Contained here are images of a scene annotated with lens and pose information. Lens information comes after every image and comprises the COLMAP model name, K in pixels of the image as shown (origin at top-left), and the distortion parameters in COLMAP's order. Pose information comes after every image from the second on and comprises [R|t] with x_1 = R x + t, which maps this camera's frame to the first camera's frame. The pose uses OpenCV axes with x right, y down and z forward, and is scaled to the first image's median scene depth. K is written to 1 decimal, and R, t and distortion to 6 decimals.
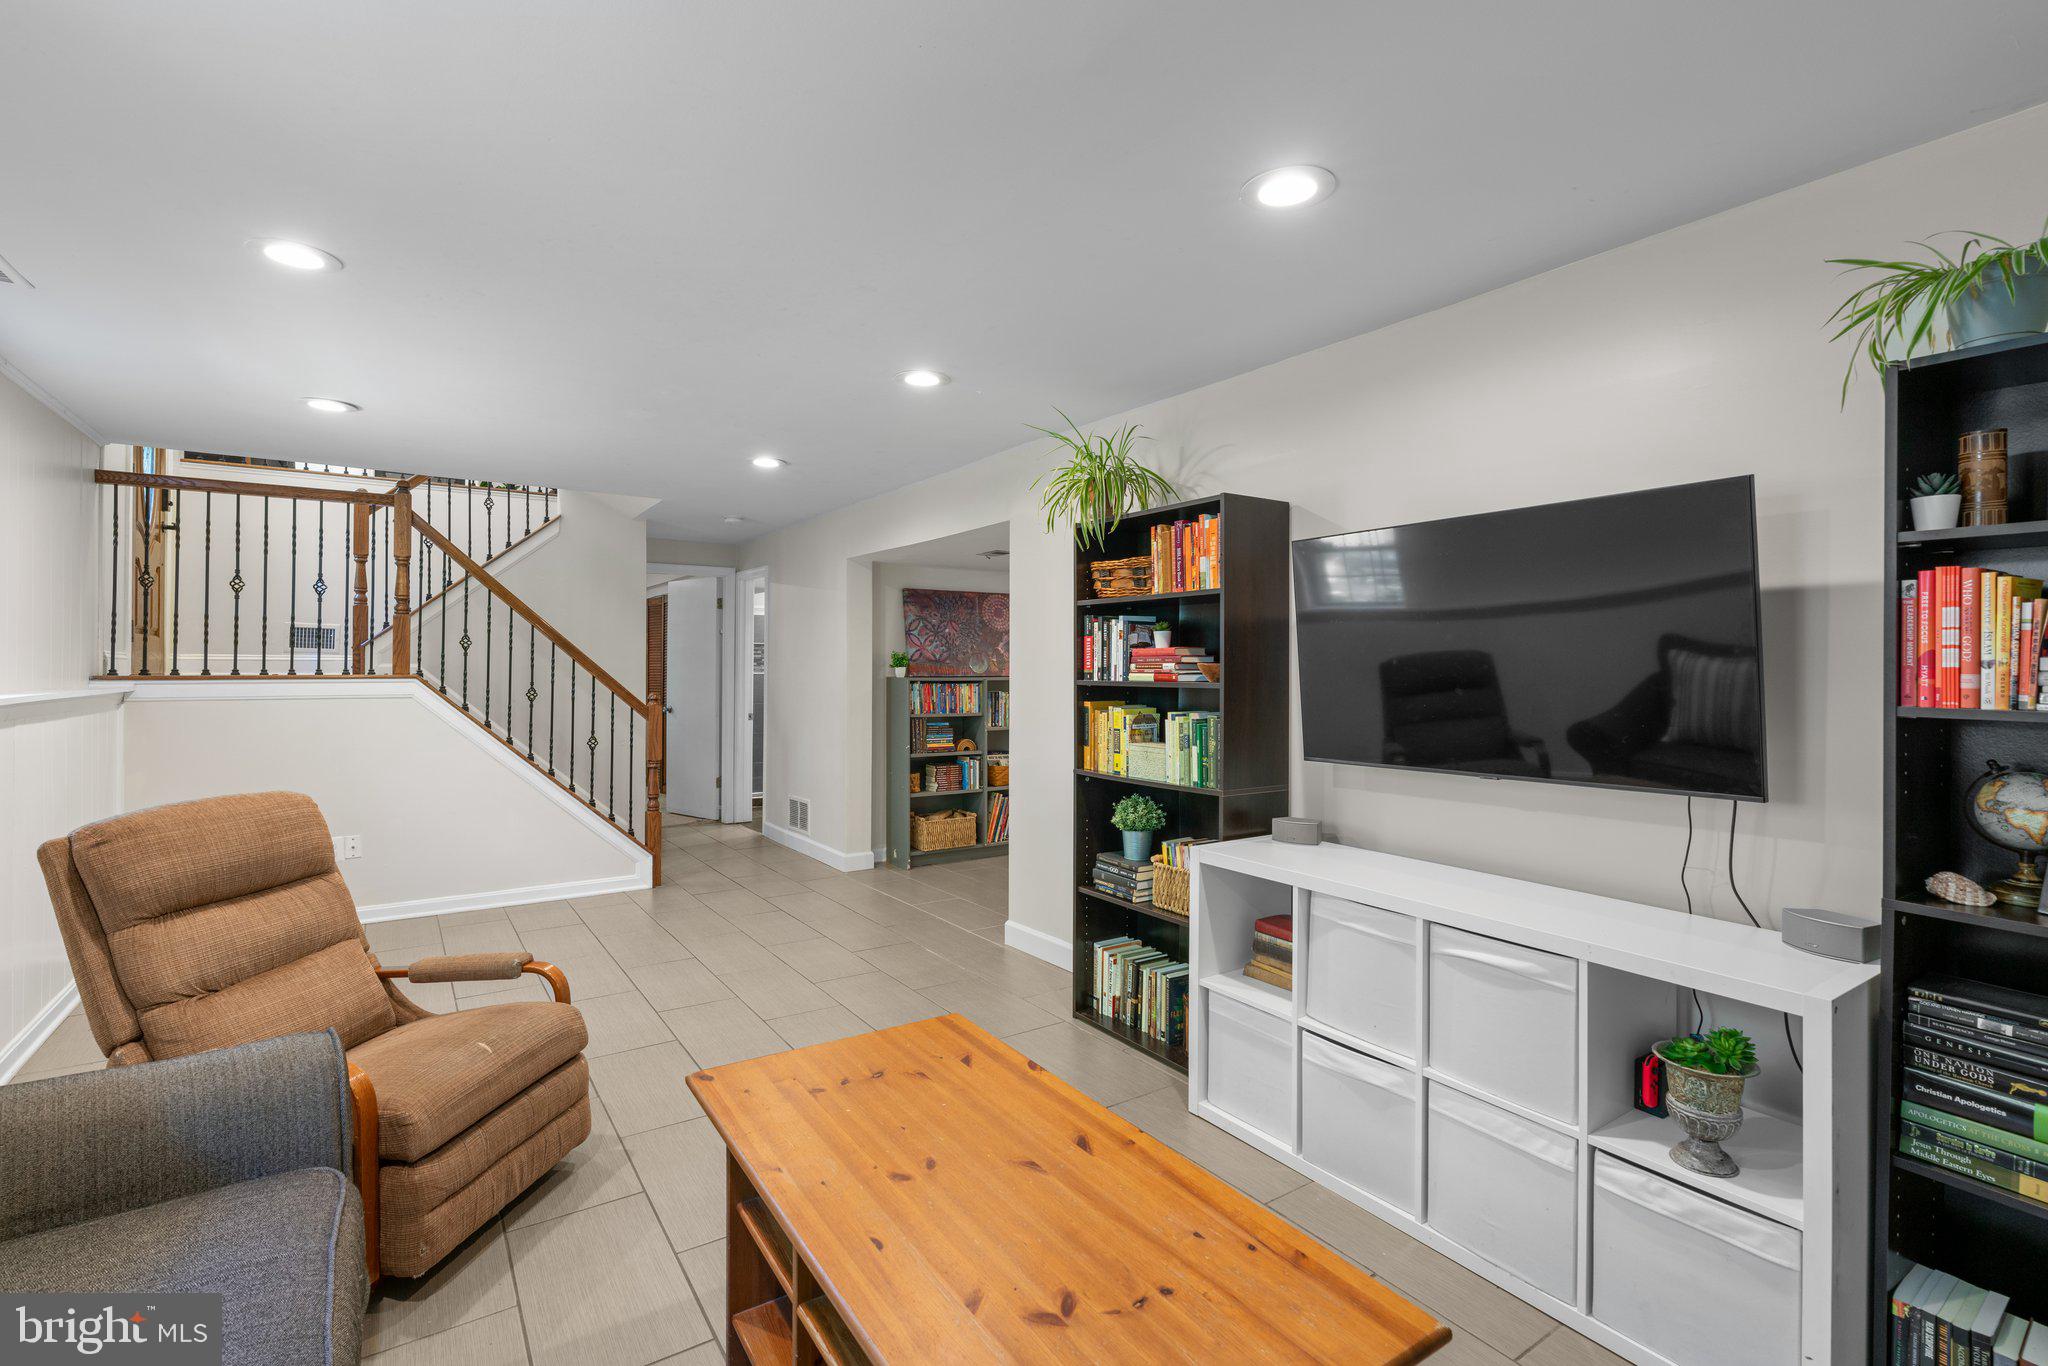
lens RADIAL K [[931.4, 0, 1013.2], [0, 931.4, 670.7], [0, 0, 1]] dist [-0.007635, 0.003560]
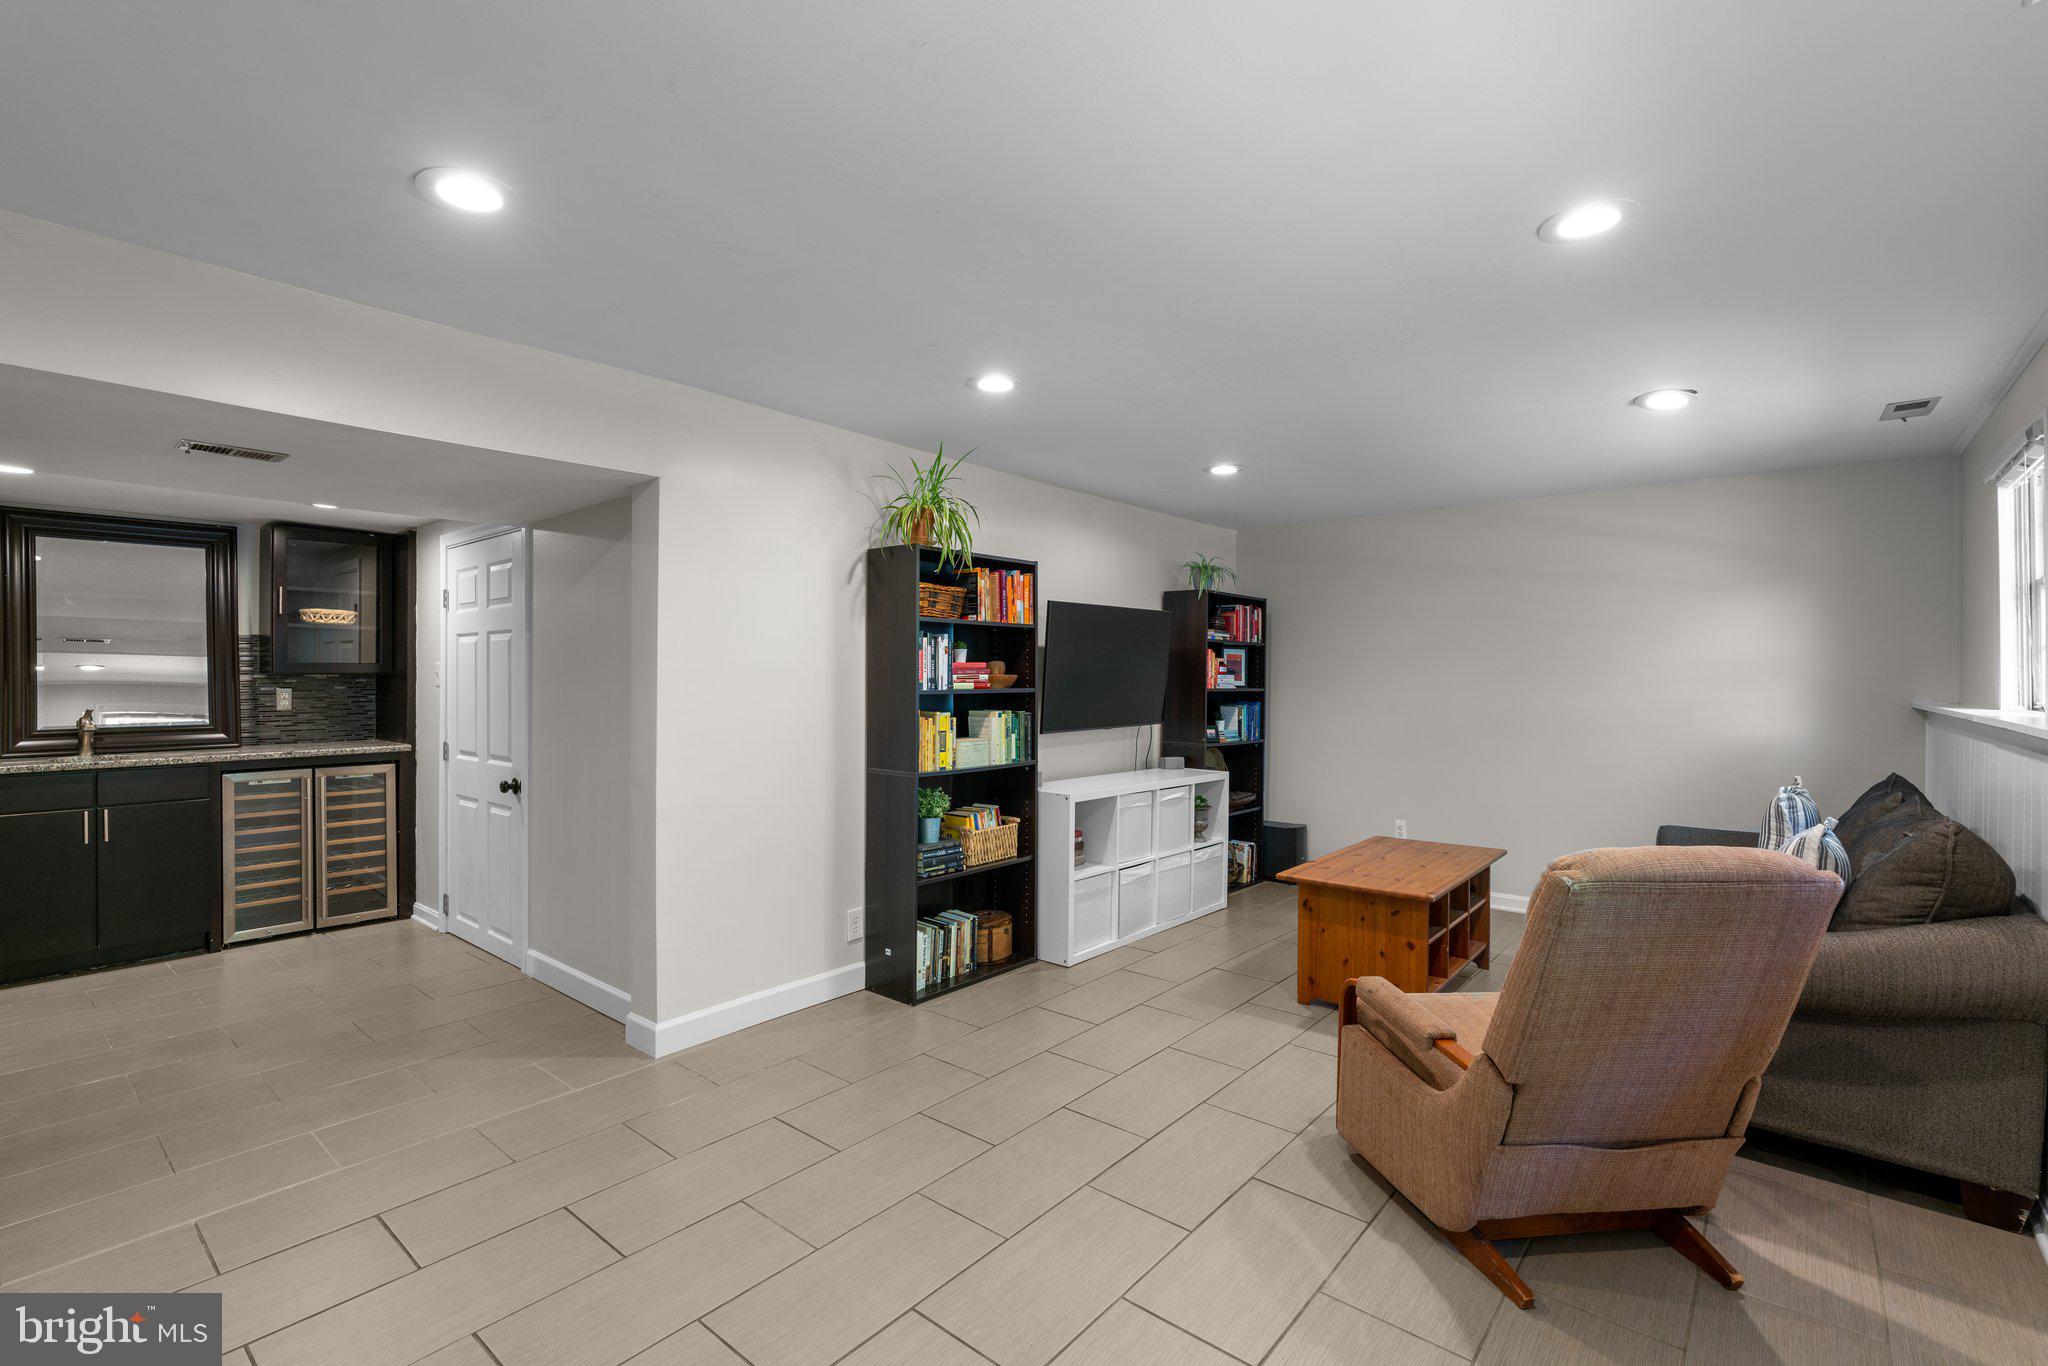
lens RADIAL K [[931.4, 0, 1009.0], [0, 931.4, 679.5], [0, 0, 1]] dist [-0.007635, 0.003560]
pose [[-0.269563, -0.006883, 0.962958, -0.558803], [0.000276, 0.999974, 0.007225, -0.005481], [-0.962983, 0.002213, -0.269554, 0.668486]]
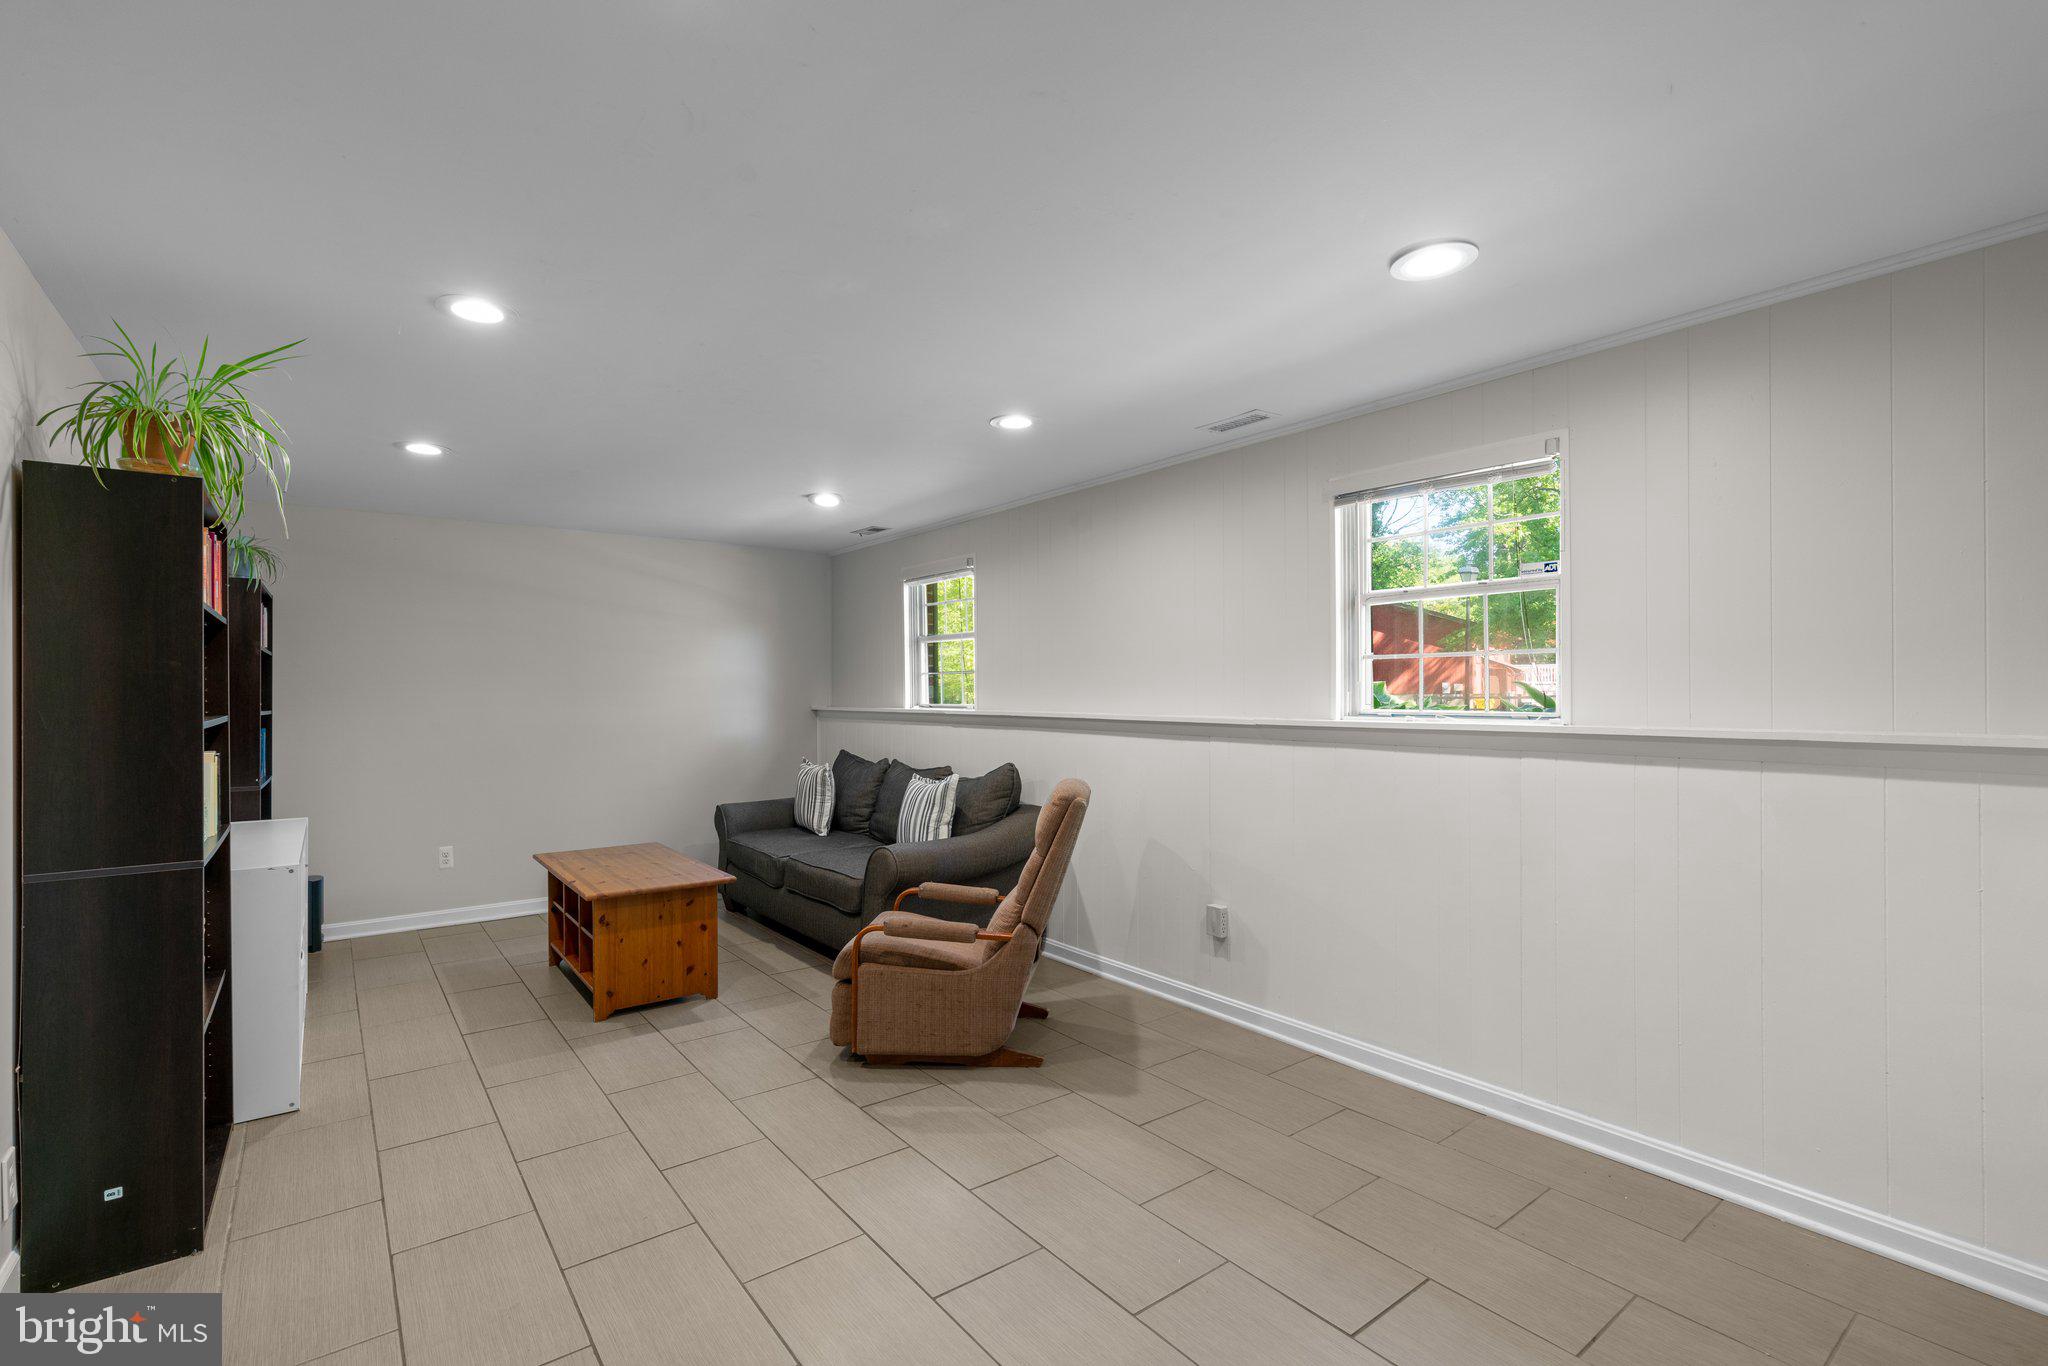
lens RADIAL K [[931.4, 0, 1024.1], [0, 931.4, 680.6], [0, 0, 1]] dist [-0.007635, 0.003560]
pose [[-0.998239, 0.005691, -0.059052, -0.272945], [0.005933, 0.999975, -0.003920, -0.007415], [0.059028, -0.004264, -0.998247, 0.937394]]
